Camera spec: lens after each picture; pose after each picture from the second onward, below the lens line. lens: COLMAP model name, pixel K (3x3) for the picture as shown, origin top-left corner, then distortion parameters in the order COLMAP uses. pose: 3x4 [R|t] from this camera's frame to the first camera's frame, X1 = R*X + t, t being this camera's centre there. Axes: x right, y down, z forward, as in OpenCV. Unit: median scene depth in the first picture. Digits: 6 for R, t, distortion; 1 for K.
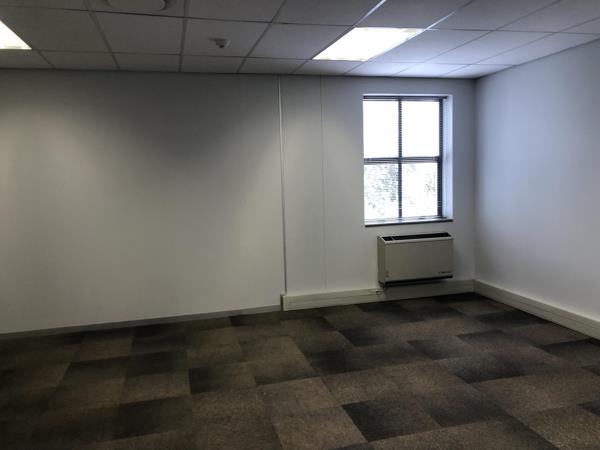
lens RADIAL K [[495.9, 0, 300.0], [0, 495.9, 225.0], [0, 0, 1]] dist [0.015112, -0.006131]
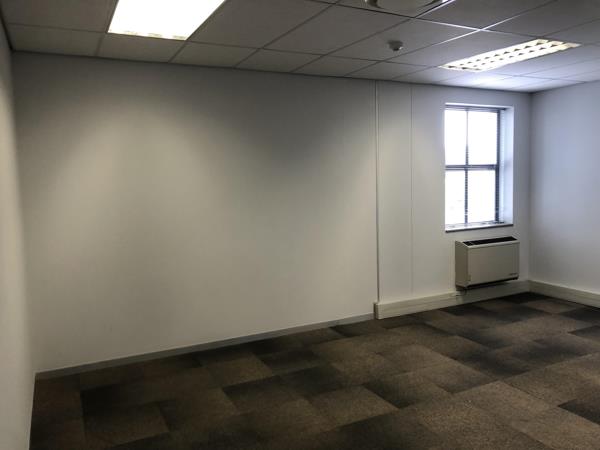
lens RADIAL K [[495.9, 0, 300.0], [0, 495.9, 225.0], [0, 0, 1]] dist [0.015112, -0.006131]
pose [[0.977627, -0.016250, 0.209719, -0.386815], [0.020015, 0.999674, -0.015843, -0.001485], [-0.209393, 0.019686, 0.977633, 0.062846]]
